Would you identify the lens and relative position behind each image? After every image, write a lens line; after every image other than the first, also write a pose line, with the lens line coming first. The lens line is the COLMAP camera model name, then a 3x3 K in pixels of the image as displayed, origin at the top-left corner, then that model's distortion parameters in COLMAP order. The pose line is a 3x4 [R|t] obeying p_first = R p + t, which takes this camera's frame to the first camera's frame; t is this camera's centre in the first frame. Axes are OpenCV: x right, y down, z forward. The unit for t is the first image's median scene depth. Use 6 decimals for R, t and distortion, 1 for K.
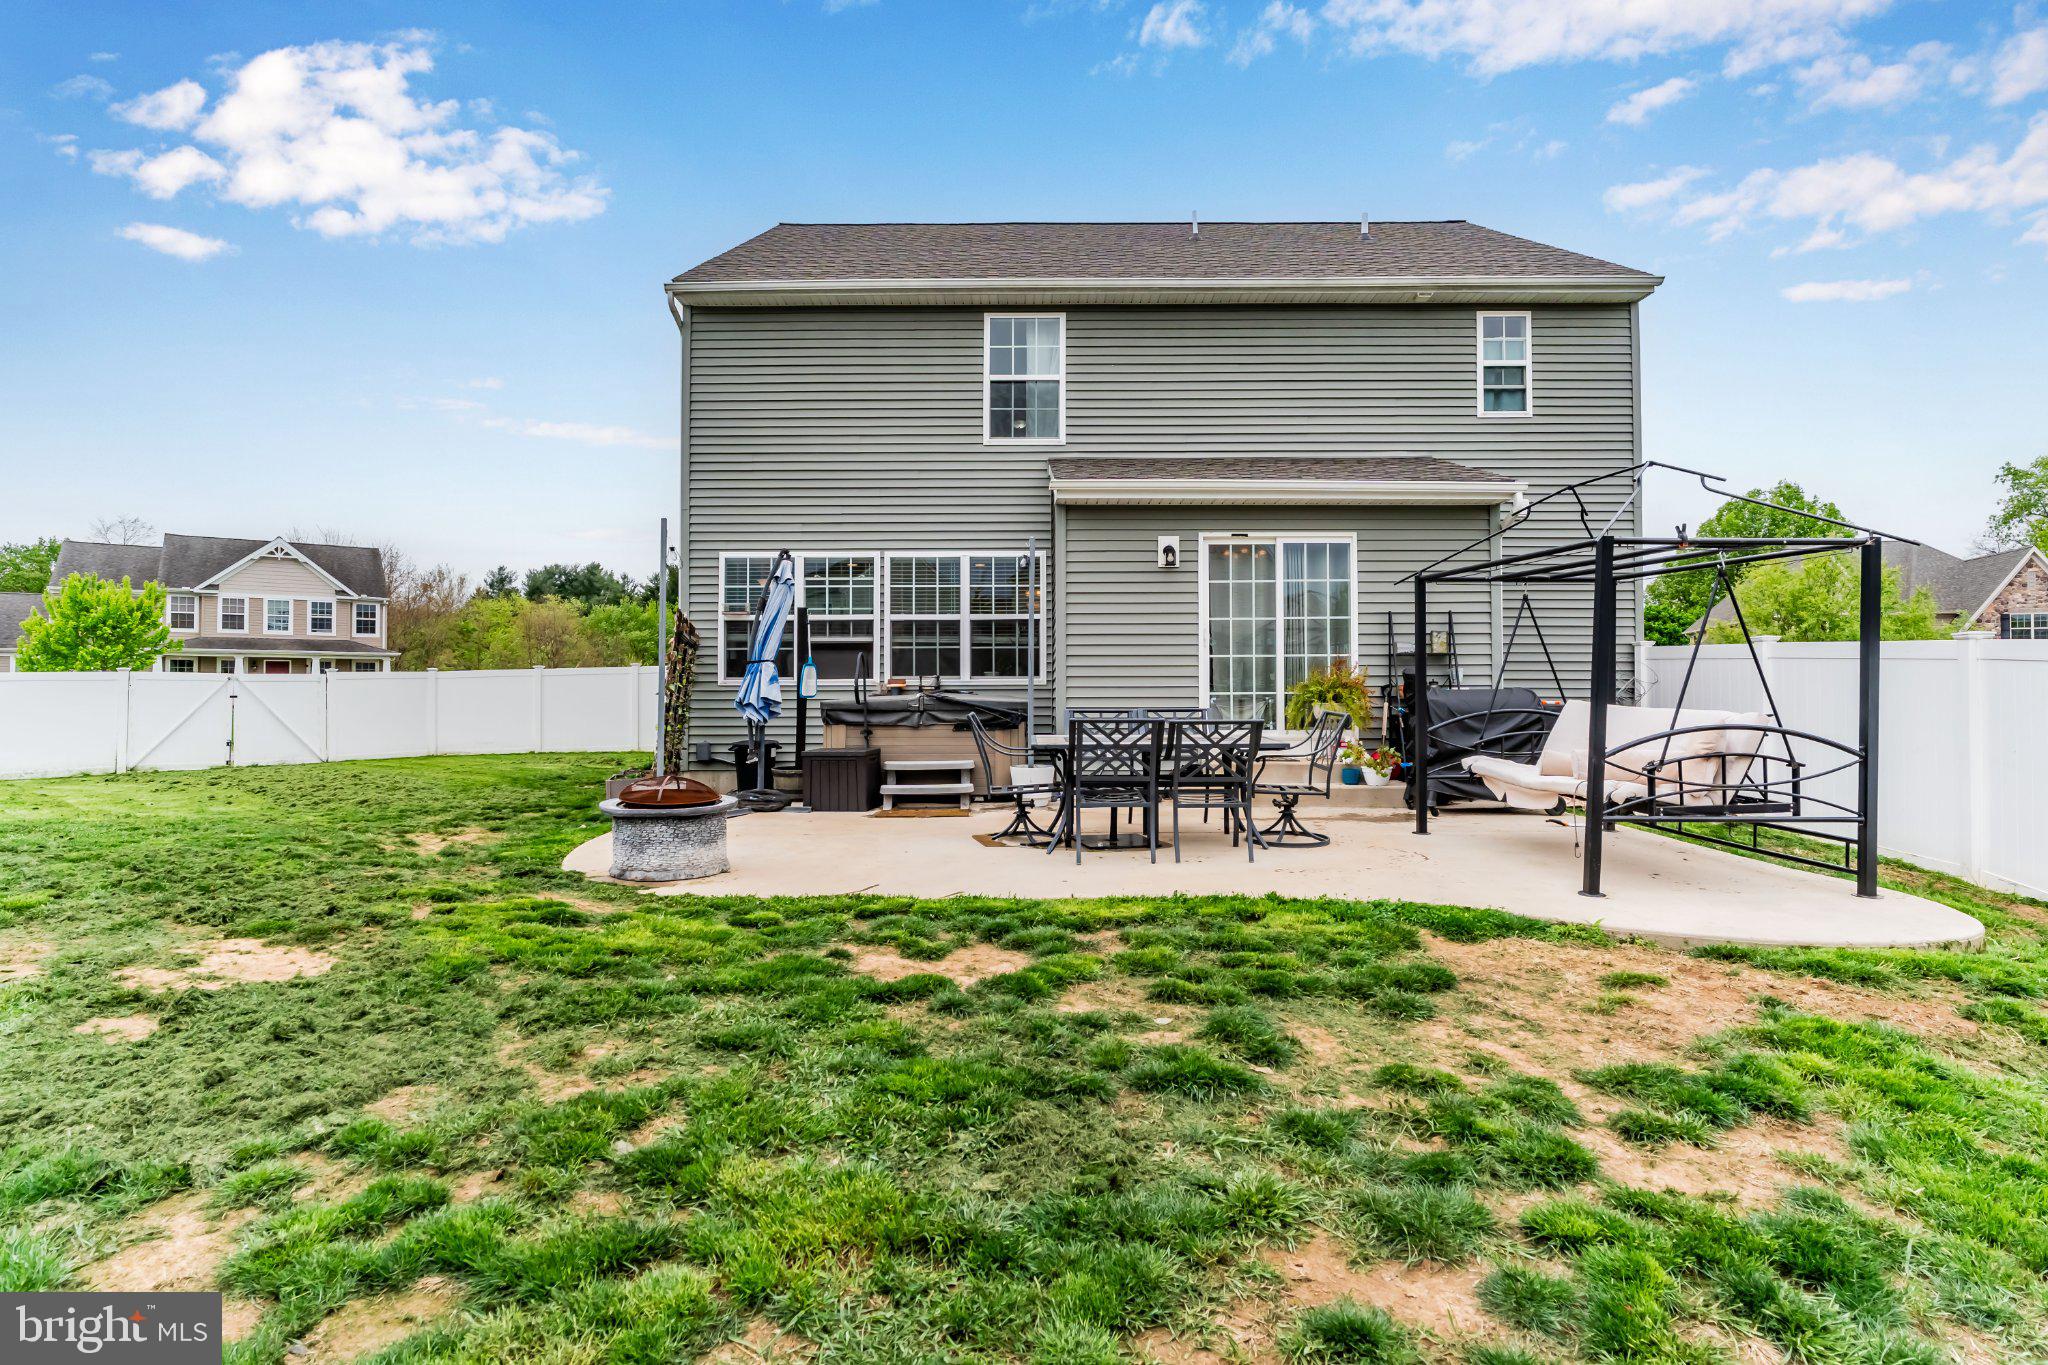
lens RADIAL K [[1062.7, 0, 1069.1], [0, 1062.7, 689.0], [0, 0, 1]] dist [-0.010166, 0.007425]
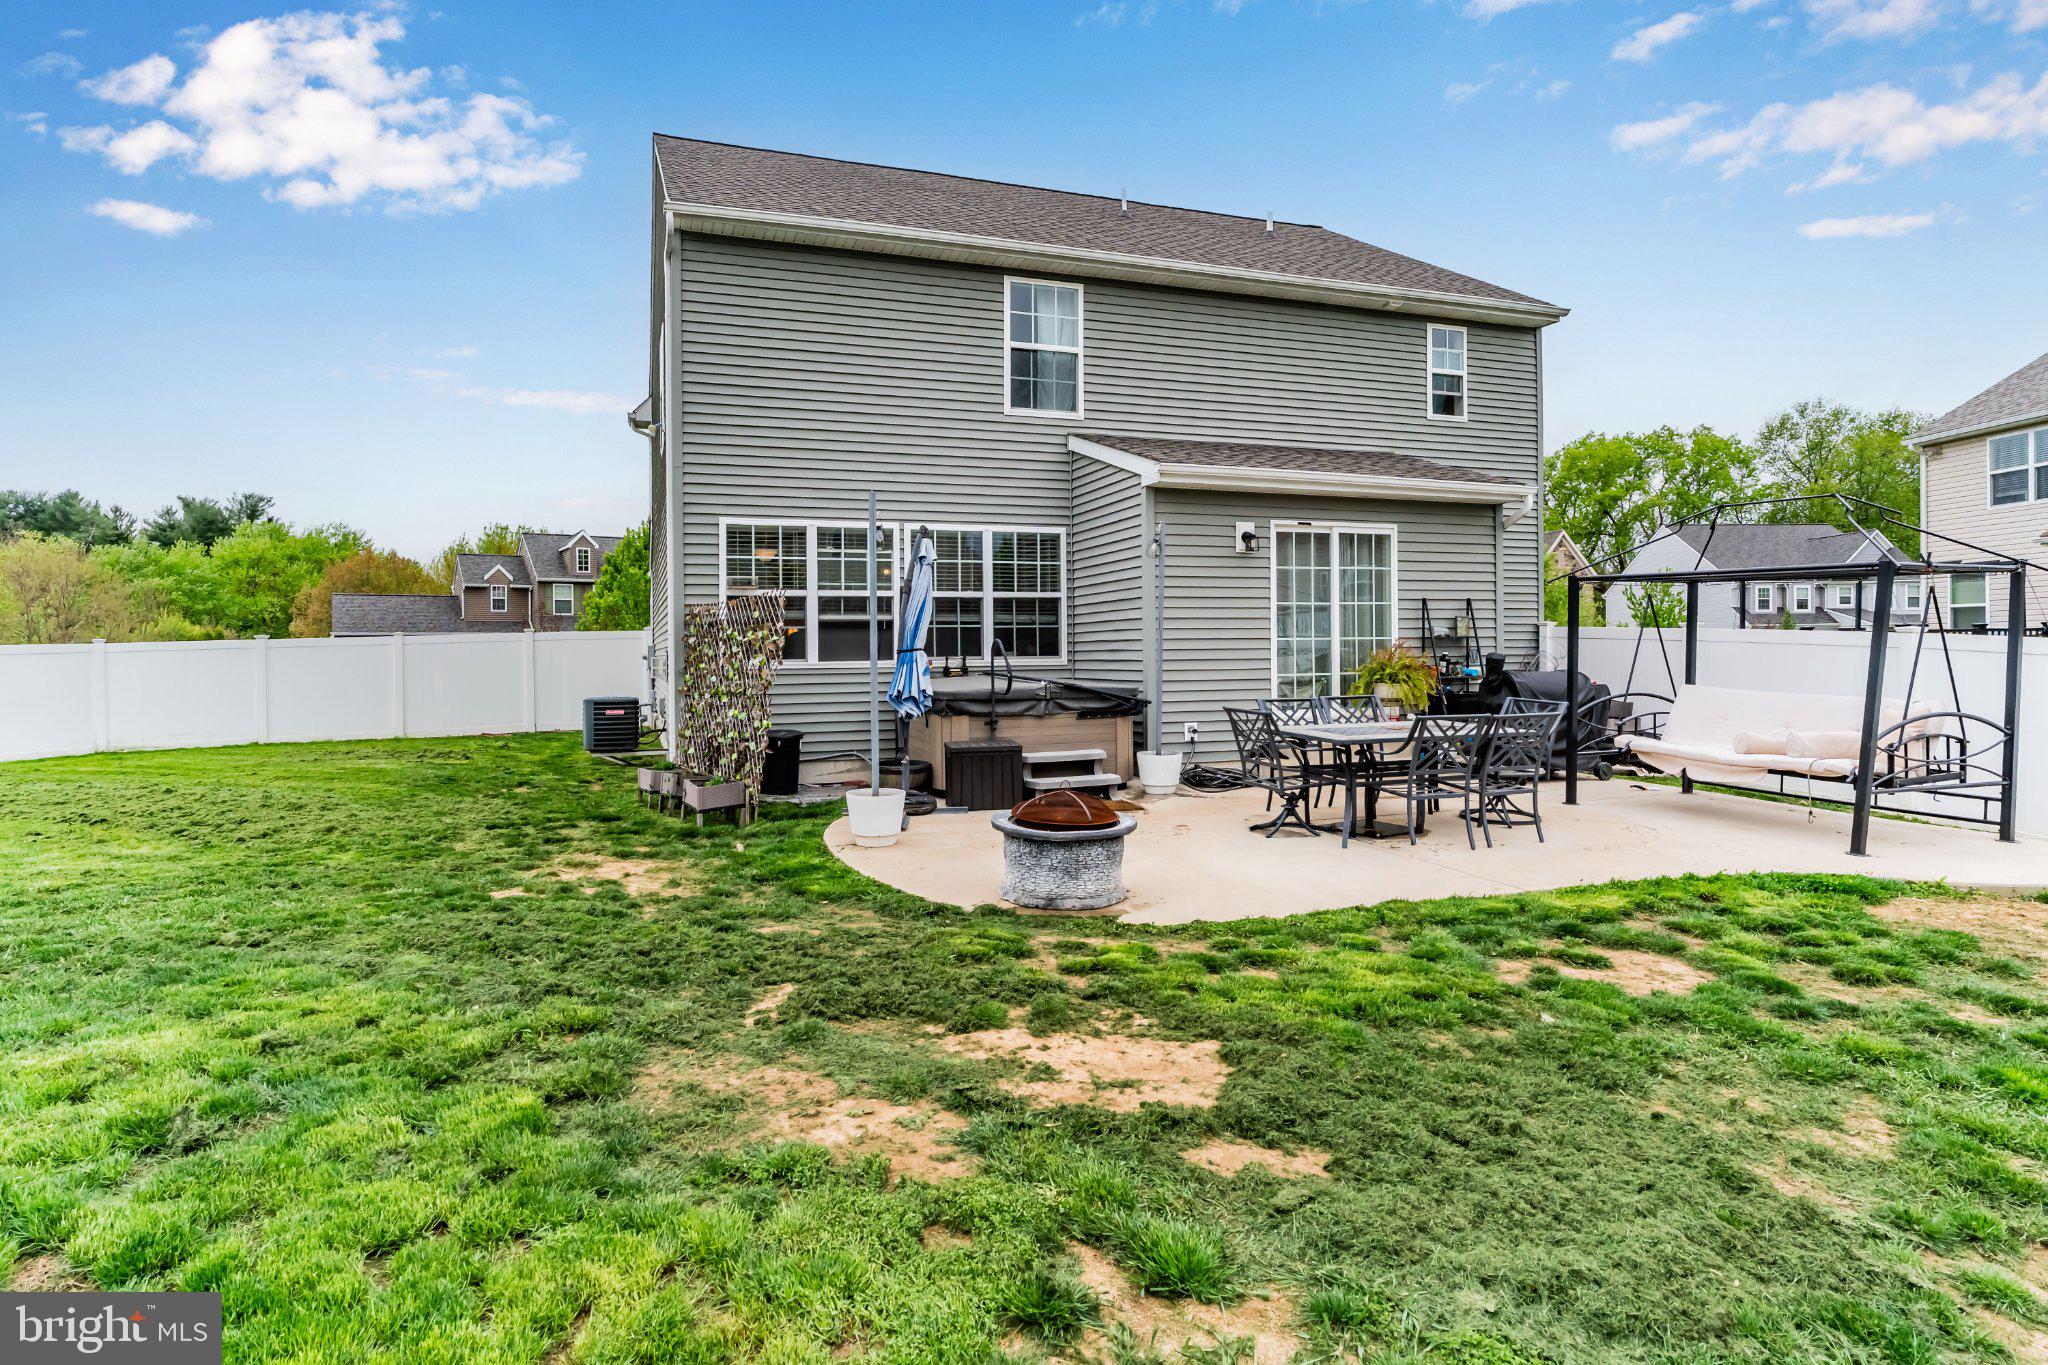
lens RADIAL K [[1062.7, 0, 1041.0], [0, 1062.7, 673.7], [0, 0, 1]] dist [-0.010166, 0.007425]
pose [[0.943952, -0.013397, 0.329811, -0.370068], [0.003863, 0.999556, 0.029546, -0.024711], [-0.330060, -0.026616, 0.943585, 0.079931]]
